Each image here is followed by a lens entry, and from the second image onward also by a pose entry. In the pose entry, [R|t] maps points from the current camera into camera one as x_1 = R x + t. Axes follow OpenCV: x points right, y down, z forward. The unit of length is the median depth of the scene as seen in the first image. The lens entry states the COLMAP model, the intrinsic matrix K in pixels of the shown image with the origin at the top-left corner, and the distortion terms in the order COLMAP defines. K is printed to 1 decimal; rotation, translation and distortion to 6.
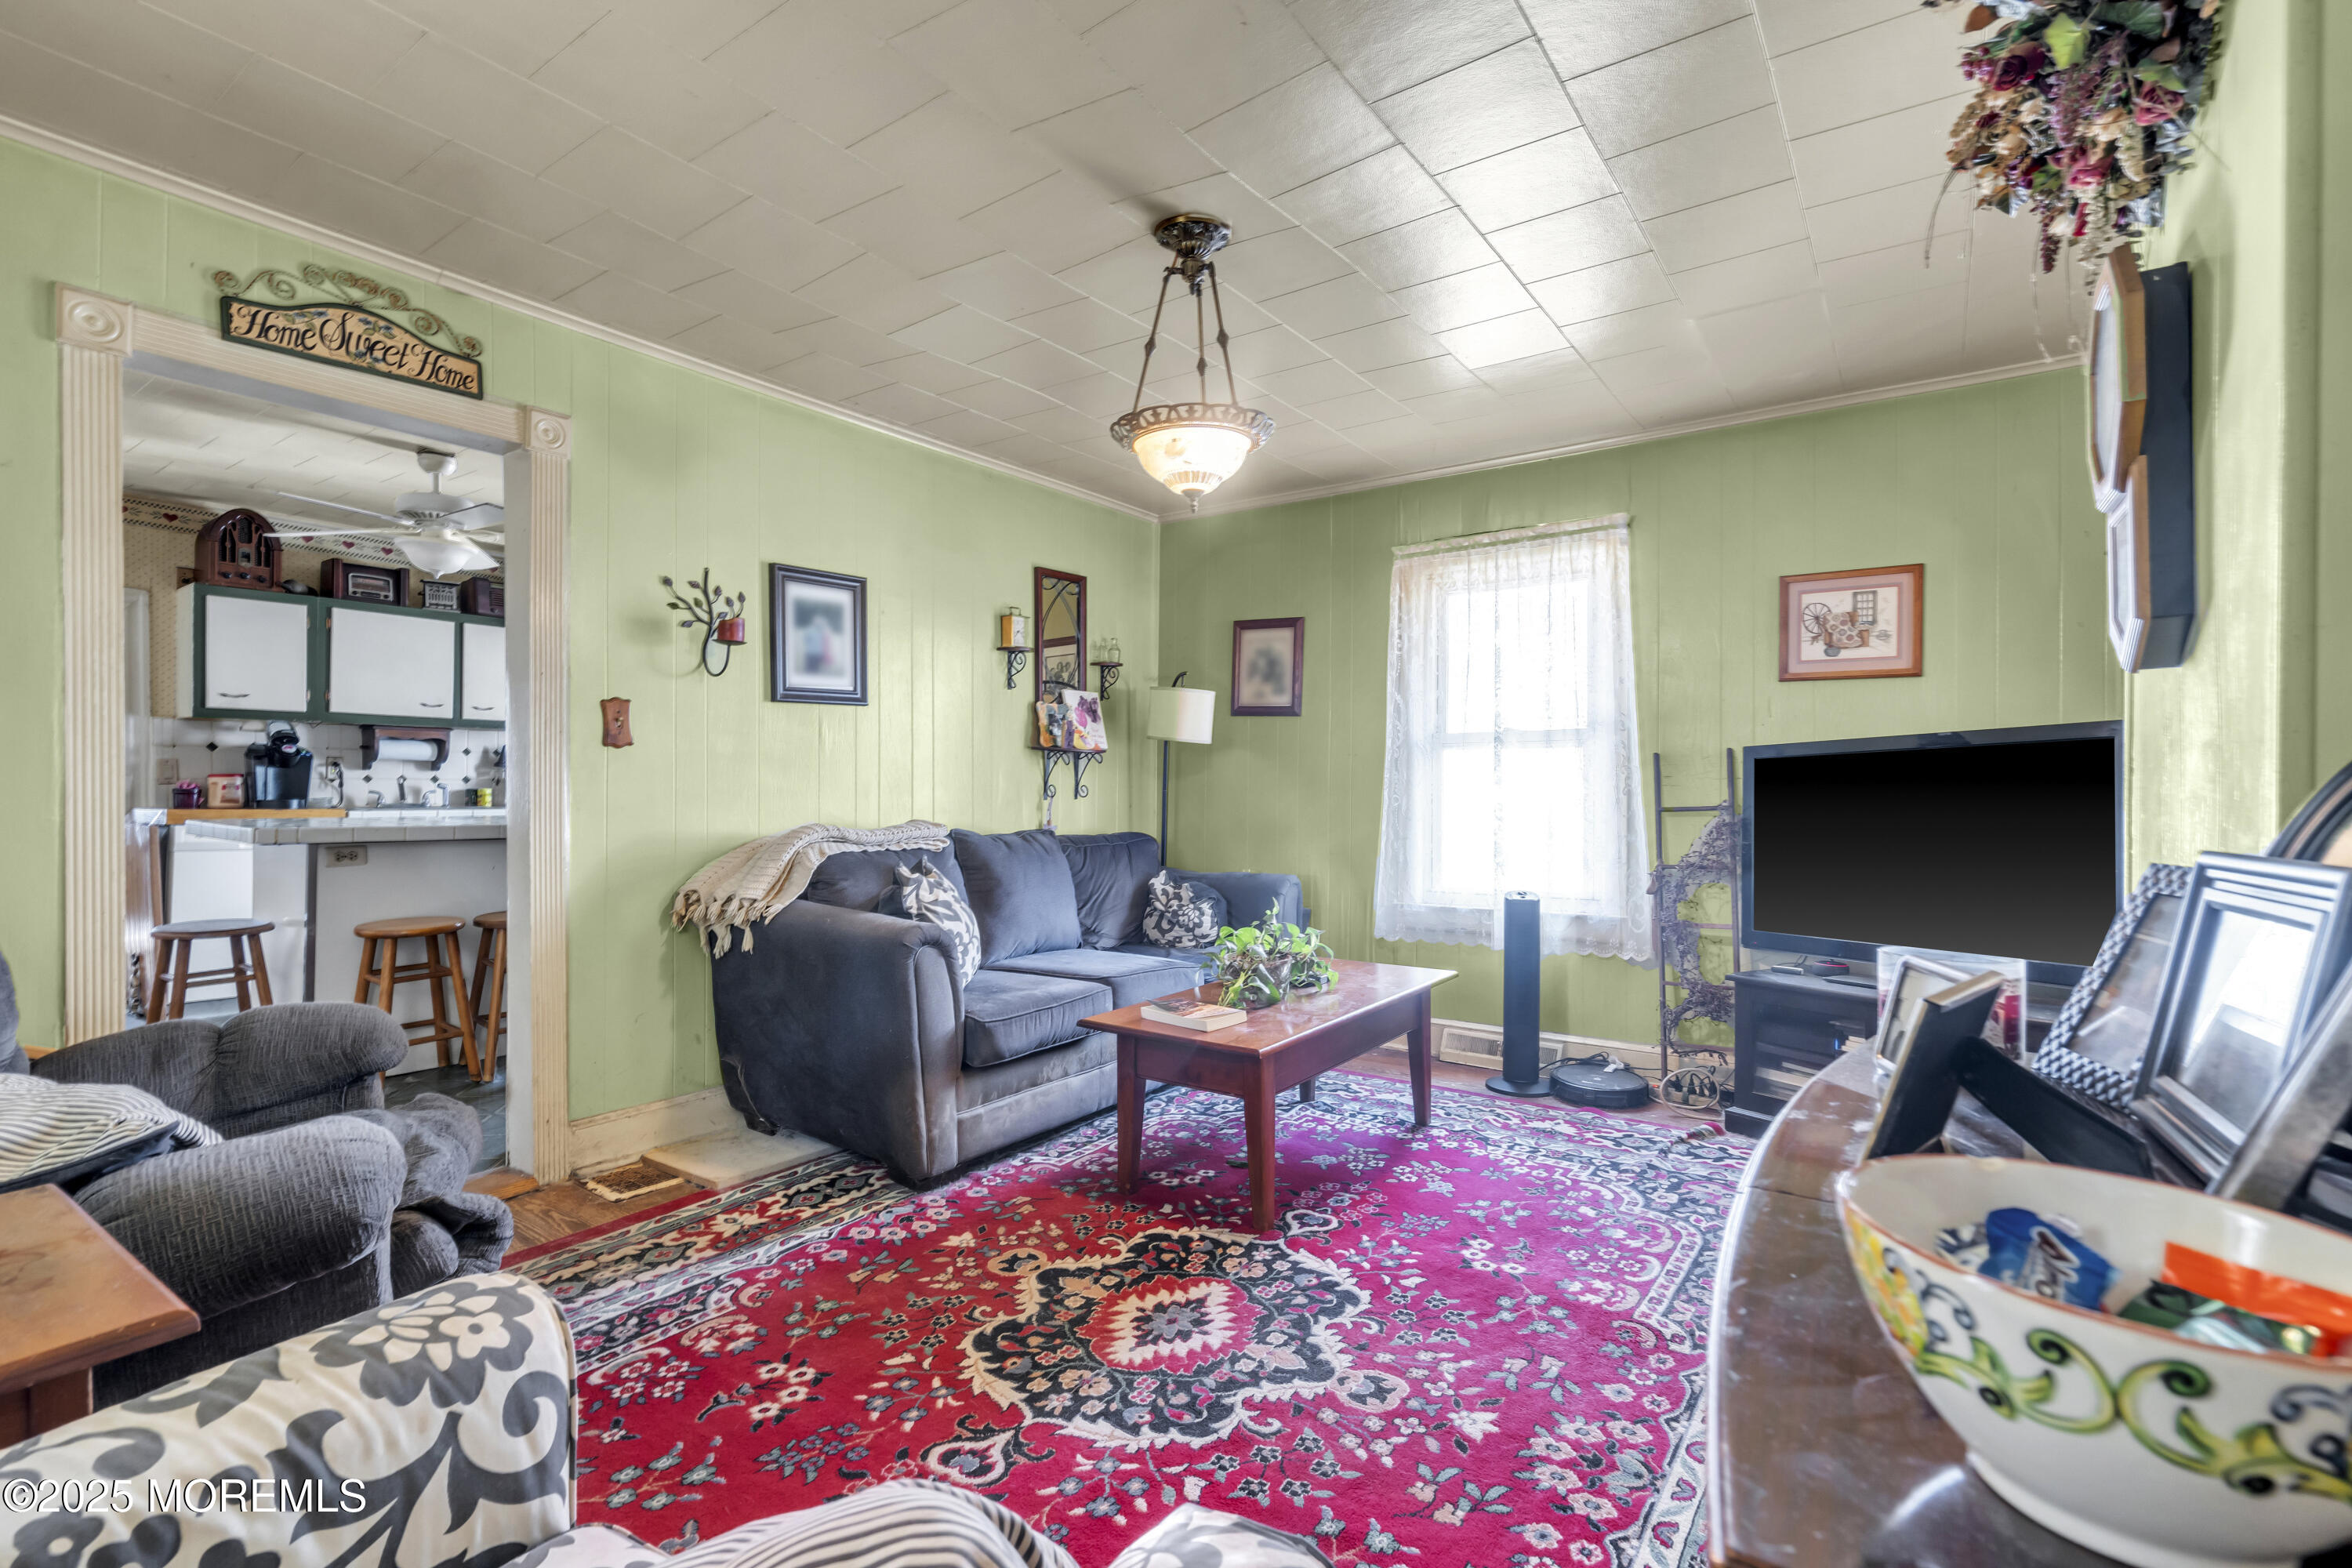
lens RADIAL K [[1073.7, 0, 1165.9], [0, 1073.7, 786.0], [0, 0, 1]] dist [-0.006385, 0.000379]
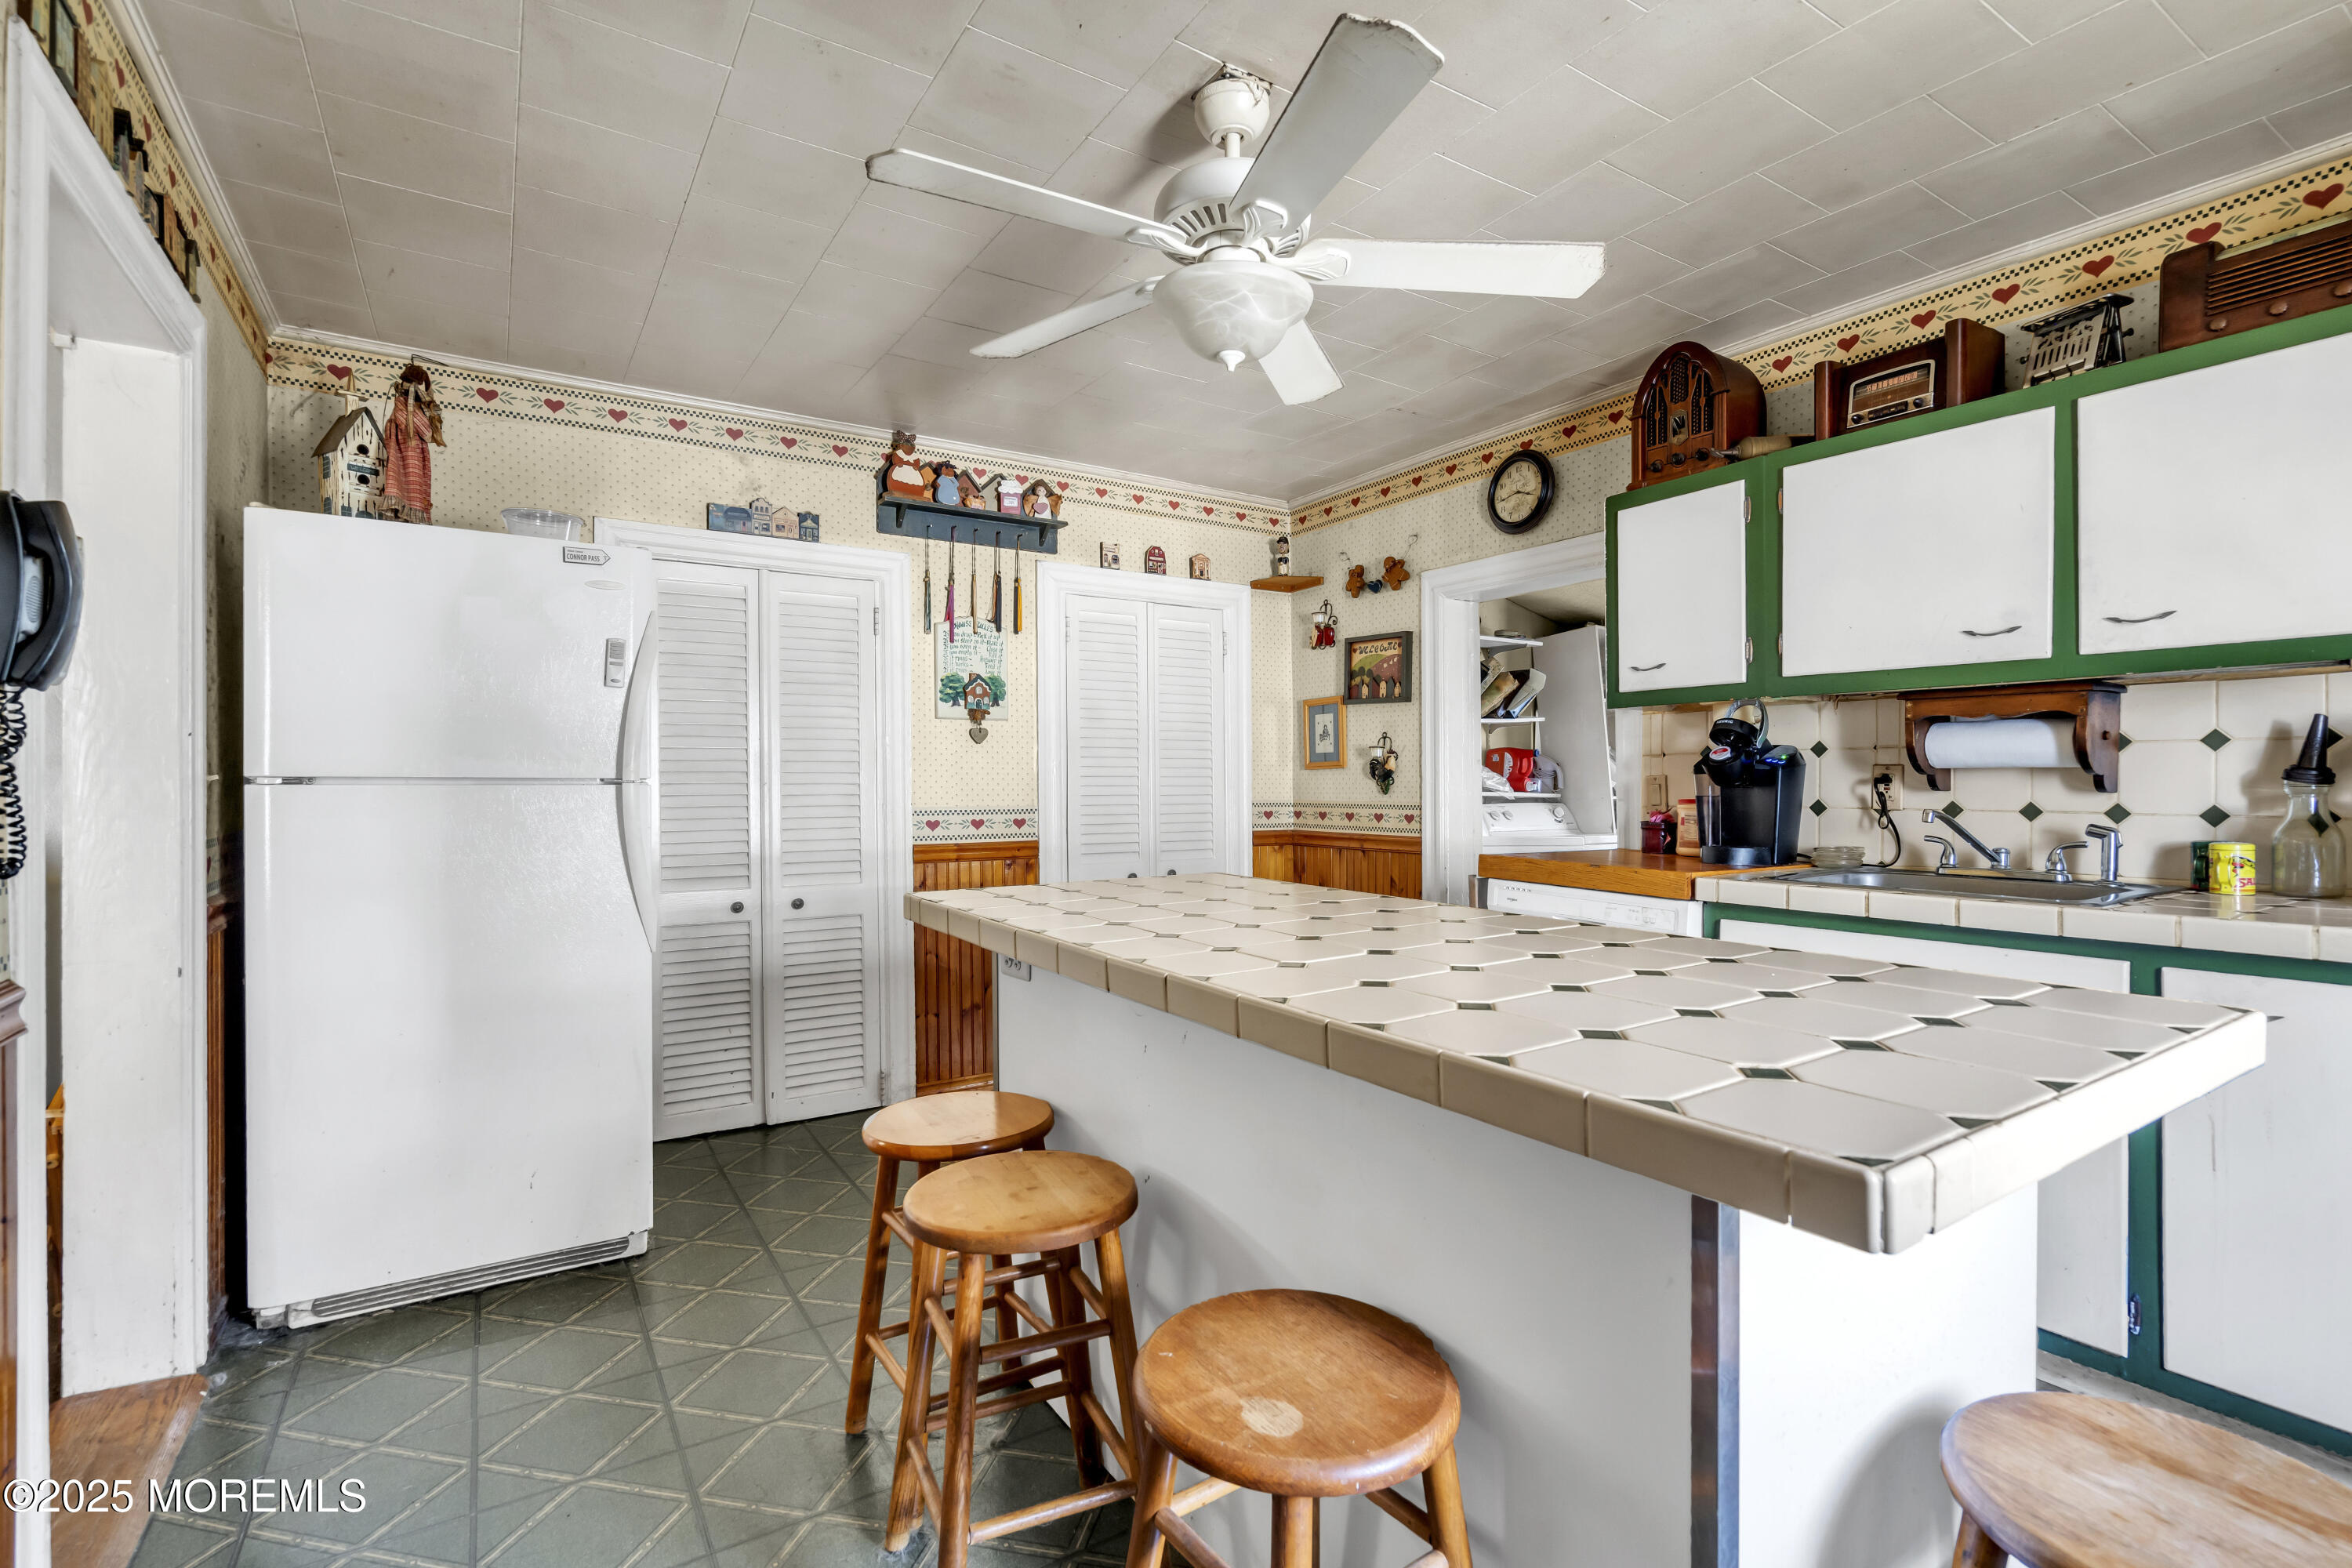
lens RADIAL K [[1073.7, 0, 1165.9], [0, 1073.7, 786.0], [0, 0, 1]] dist [-0.006385, 0.000379]
pose [[-0.364296, -0.002013, -0.931281, -0.436412], [-0.004781, 0.999989, -0.000291, -0.034282], [0.931271, 0.004346, -0.364302, 1.919080]]
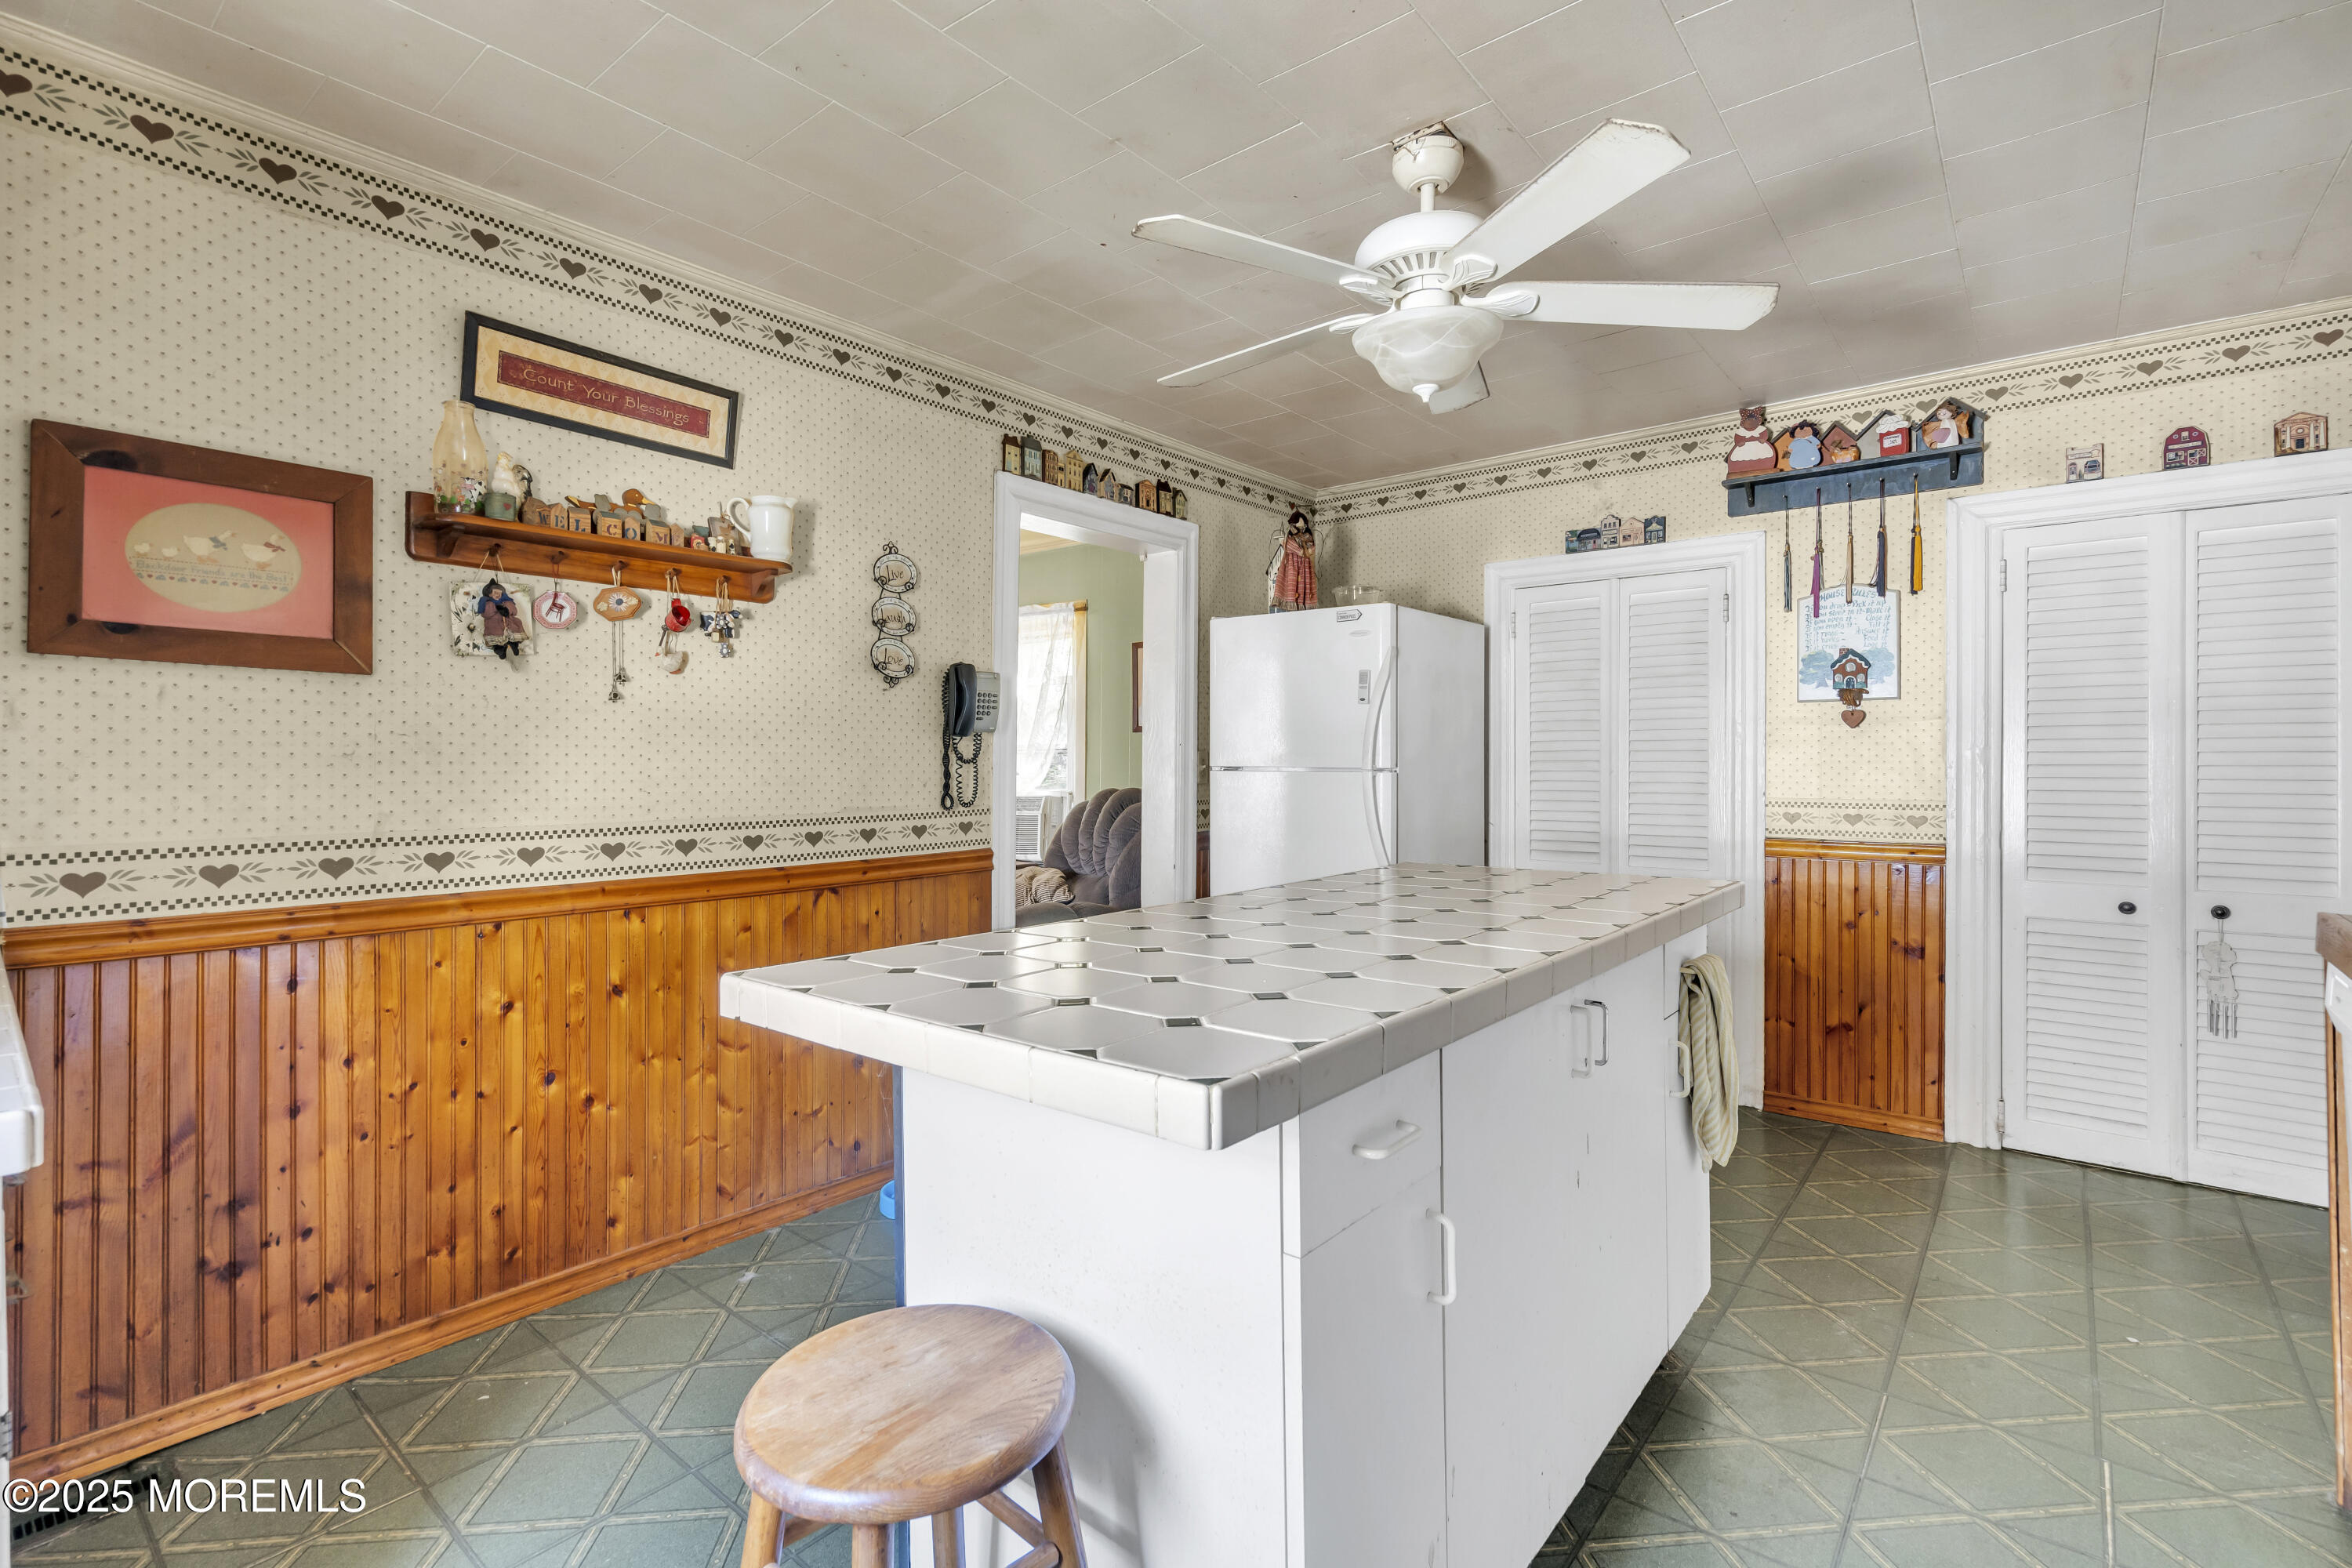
lens RADIAL K [[1119.9, 0, 1166.2], [0, 1119.9, 764.6], [0, 0, 1]] dist [0.002473, 0.001089]
pose [[-0.997620, -0.007454, 0.068553, -1.023904], [-0.007086, 0.999959, 0.005602, -0.050129], [-0.068591, 0.005103, -0.997632, 2.594337]]
